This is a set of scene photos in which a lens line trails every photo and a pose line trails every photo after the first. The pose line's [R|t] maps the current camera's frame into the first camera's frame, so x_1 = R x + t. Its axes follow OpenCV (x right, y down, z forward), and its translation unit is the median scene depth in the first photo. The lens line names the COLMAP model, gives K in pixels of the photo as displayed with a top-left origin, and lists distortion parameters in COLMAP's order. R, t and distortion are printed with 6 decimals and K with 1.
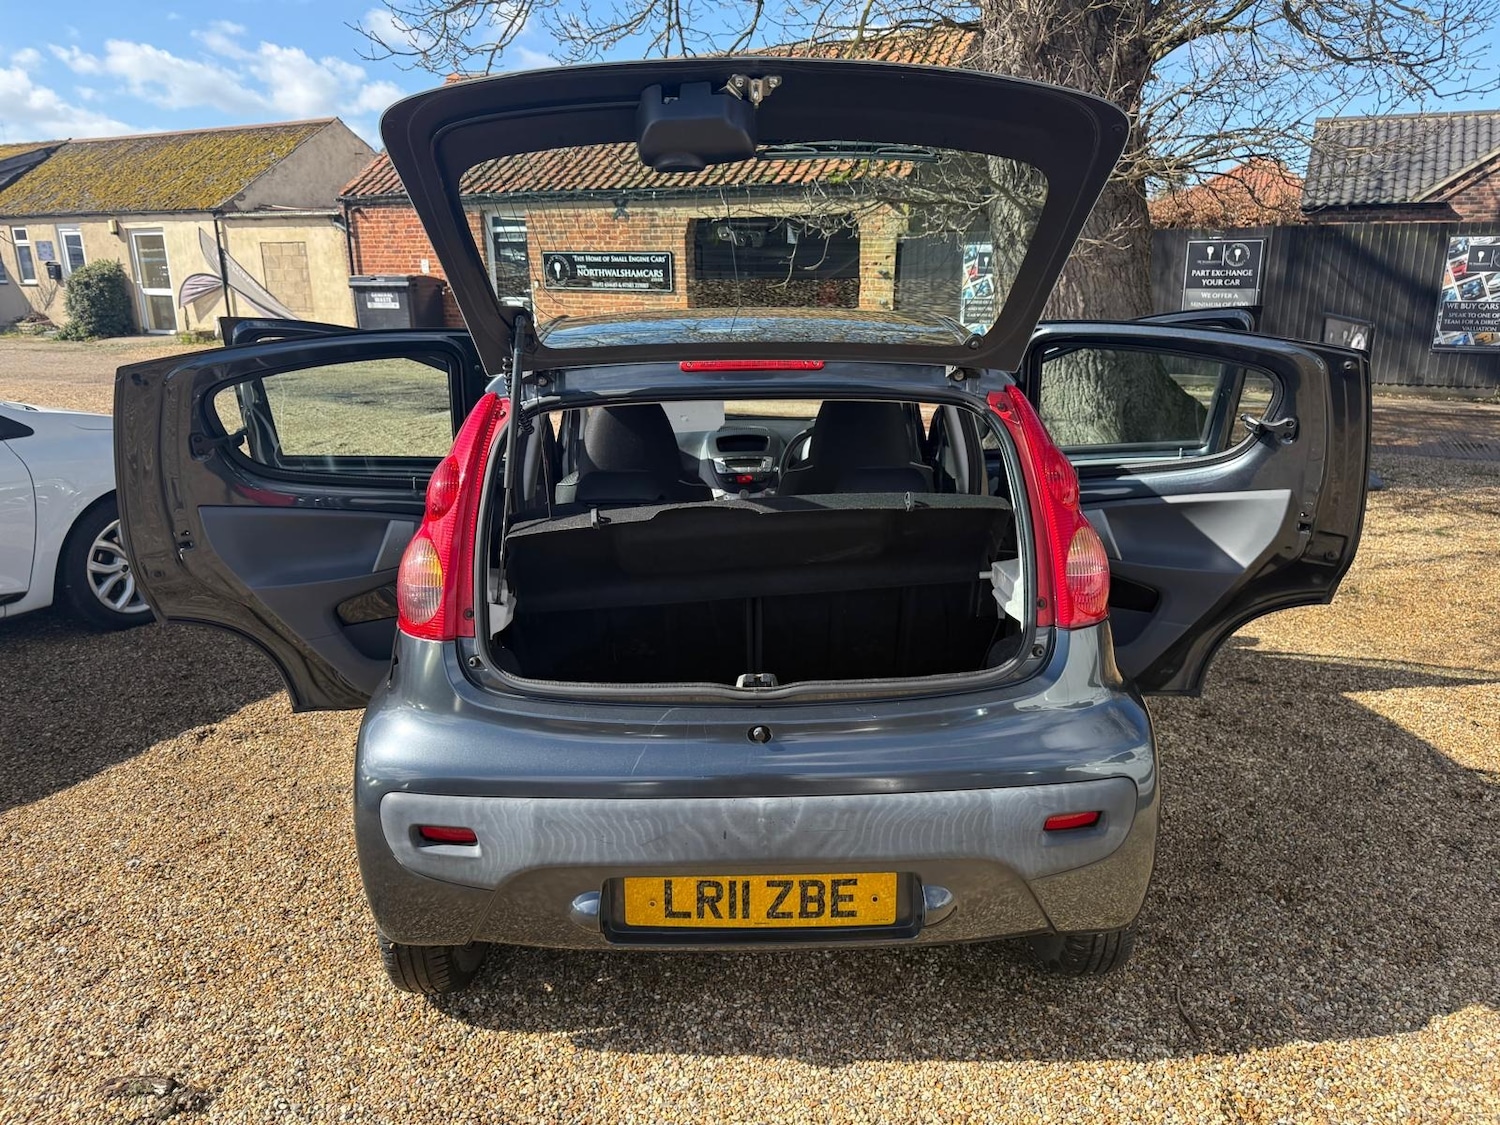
lens RADIAL K [[1037.3, 0, 753.1], [0, 1037.3, 564.6], [0, 0, 1]] dist [0.048174, -0.046375]
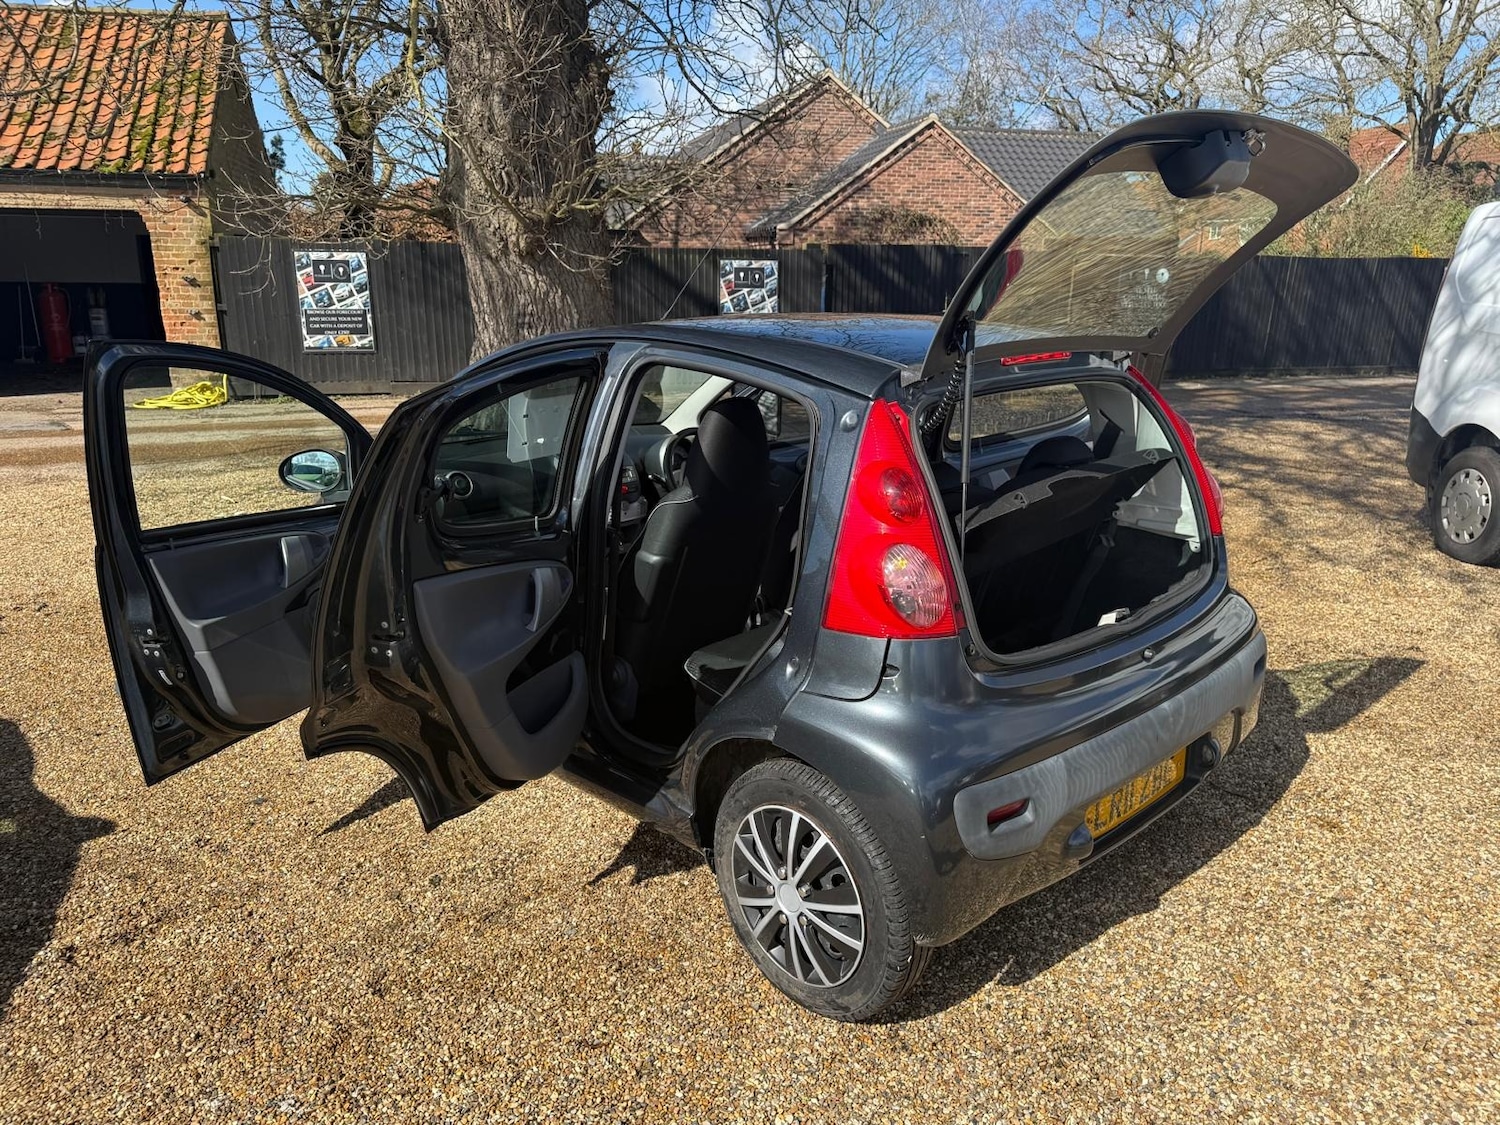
lens RADIAL K [[1062.4, 0, 745.4], [0, 1062.4, 566.5], [0, 0, 1]] dist [0.055240, -0.071496]
pose [[0.738188, -0.163342, 0.654521, -0.833156], [0.173723, 0.983549, 0.049523, -0.057146], [-0.651842, 0.077148, 0.754420, 0.248583]]
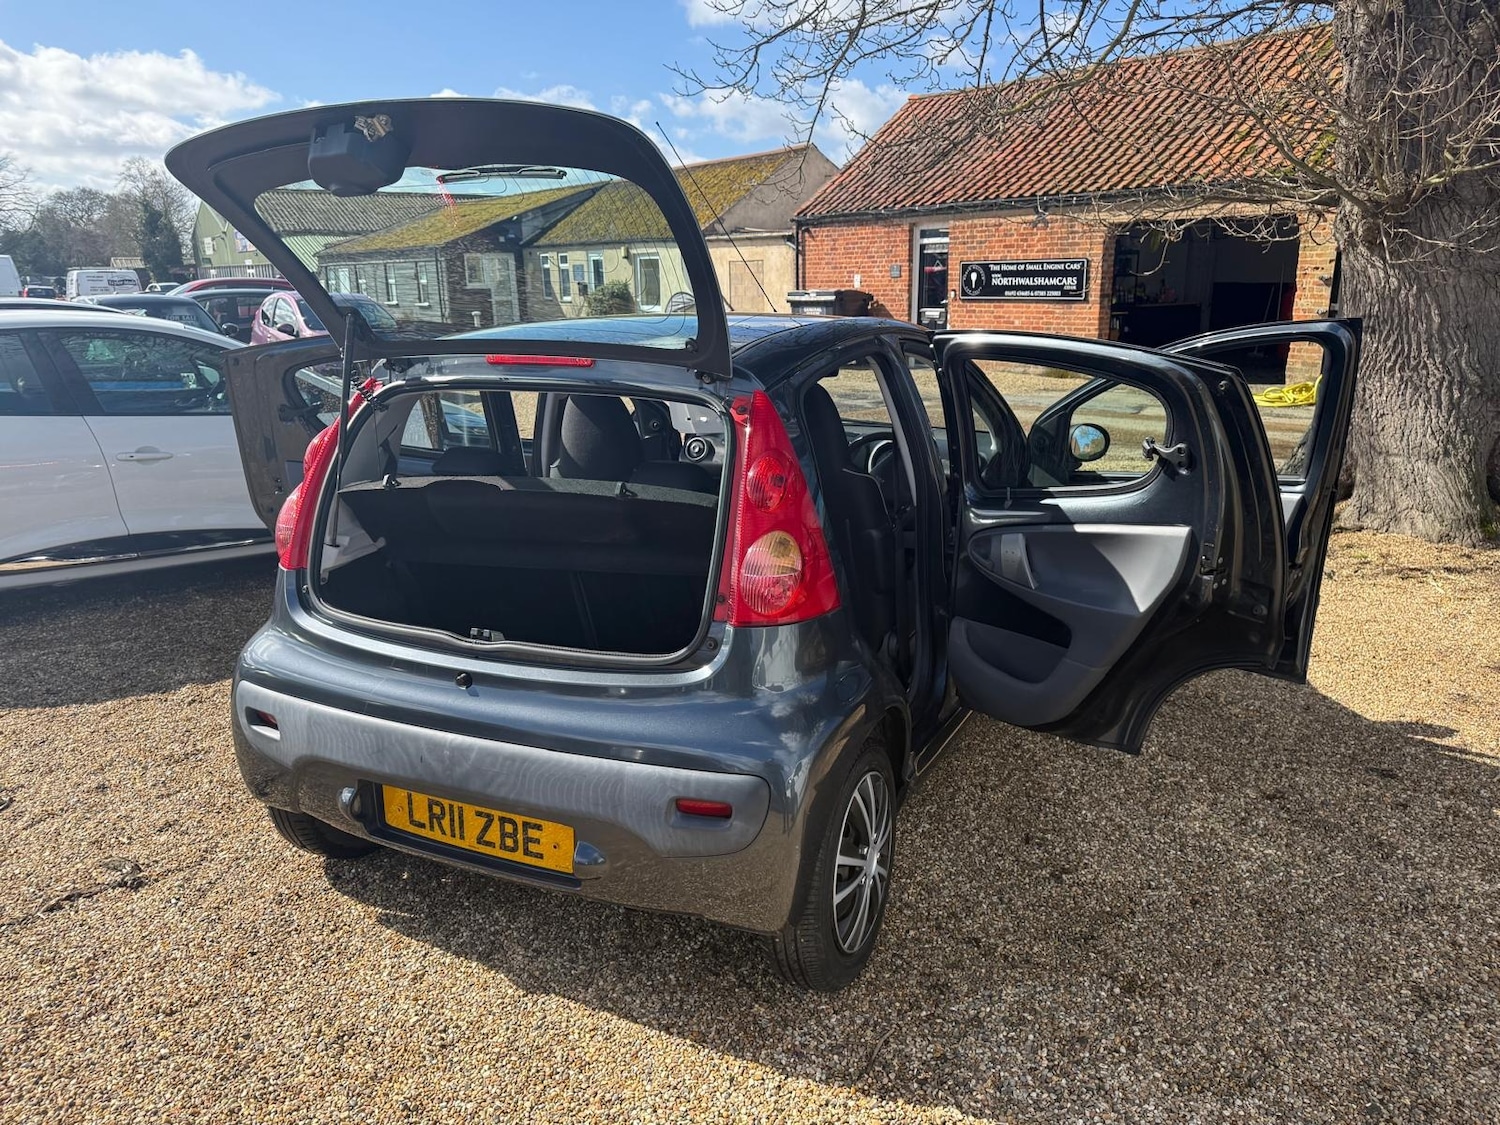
lens RADIAL K [[1070.6, 0, 748.4], [0, 1070.6, 560.7], [0, 0, 1]] dist [0.024862, -0.021042]
pose [[0.896788, 0.099994, -0.431012, 0.572111], [-0.109303, 0.994003, 0.003186, -0.005889], [0.428746, 0.044254, 0.902340, 0.033585]]
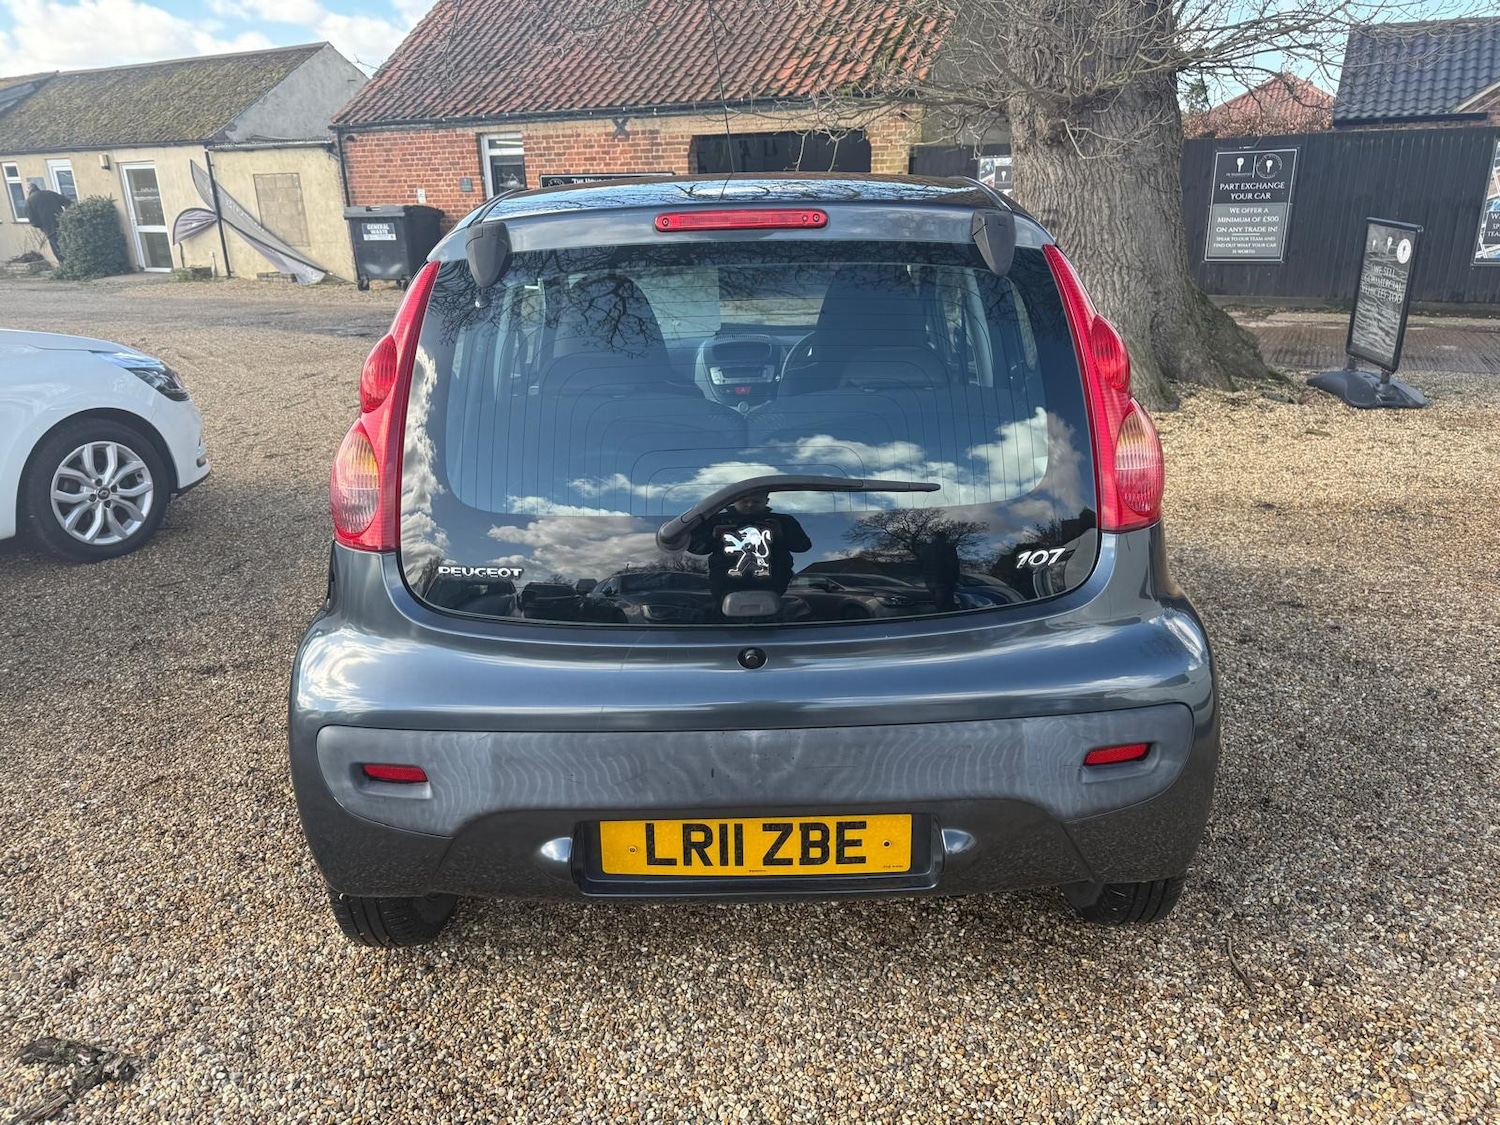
lens RADIAL K [[1033.3, 0, 744.6], [0, 1033.3, 575.2], [0, 0, 1]] dist [0.055348, -0.046385]
pose [[0.999768, -0.009383, -0.019380, 0.012698], [0.010674, 0.997652, 0.067650, 0.027500], [0.018700, -0.067841, 0.997521, 0.110464]]
